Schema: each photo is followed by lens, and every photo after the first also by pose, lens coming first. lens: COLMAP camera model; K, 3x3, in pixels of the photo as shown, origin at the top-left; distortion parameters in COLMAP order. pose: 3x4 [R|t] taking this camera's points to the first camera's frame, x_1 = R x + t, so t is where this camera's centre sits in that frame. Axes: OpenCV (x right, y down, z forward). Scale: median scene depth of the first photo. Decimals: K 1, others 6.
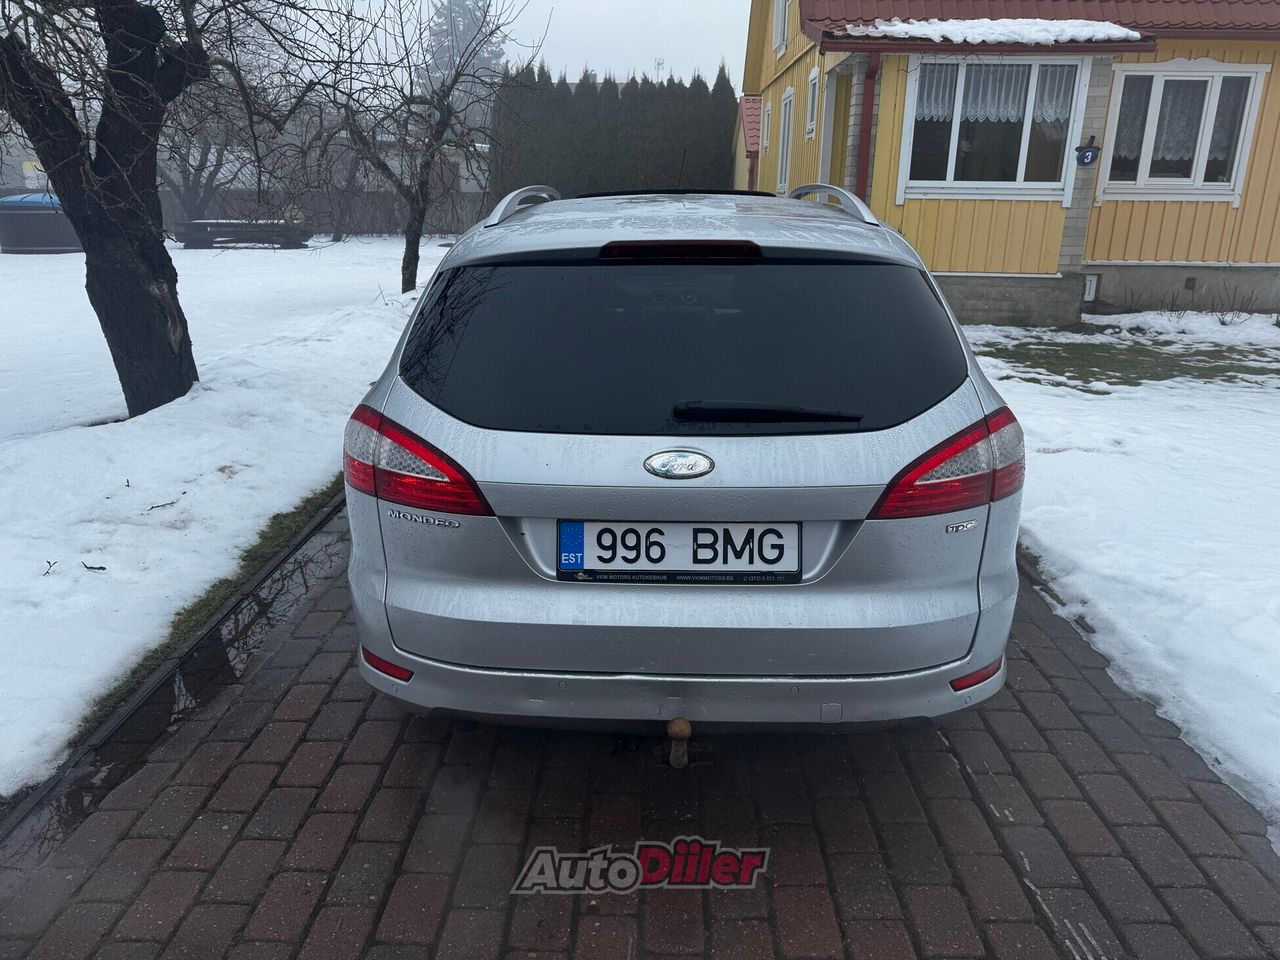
lens RADIAL K [[894.6, 0, 644.0], [0, 894.6, 491.3], [0, 0, 1]] dist [0.047994, -0.059192]
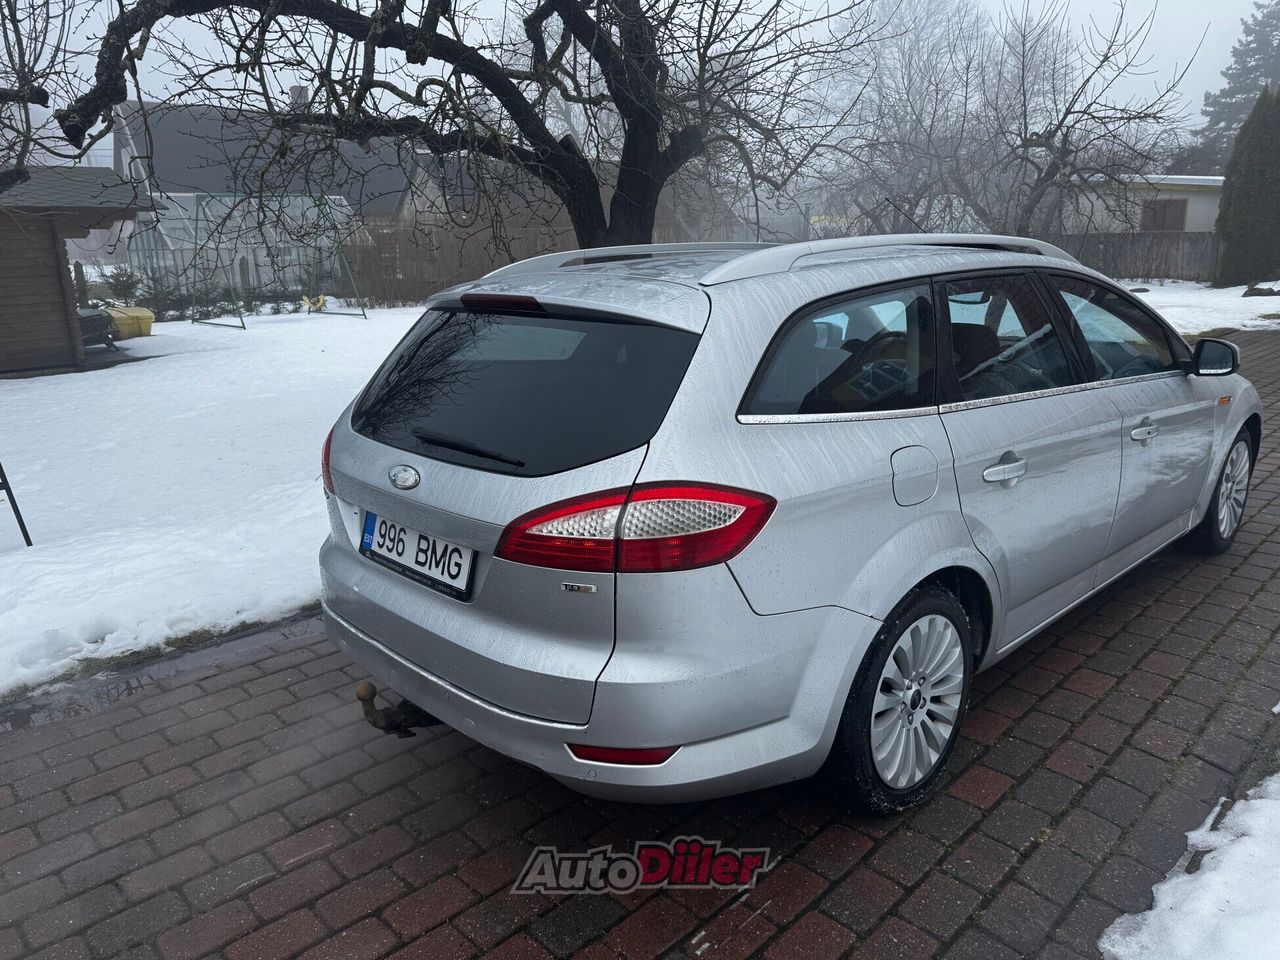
lens RADIAL K [[894.6, 0, 644.0], [0, 894.6, 491.3], [0, 0, 1]] dist [0.047994, -0.059192]
pose [[0.715207, 0.169914, -0.677944, 1.062555], [-0.202120, 0.978835, 0.032097, -0.112271], [0.669049, 0.114070, 0.734412, 0.318412]]
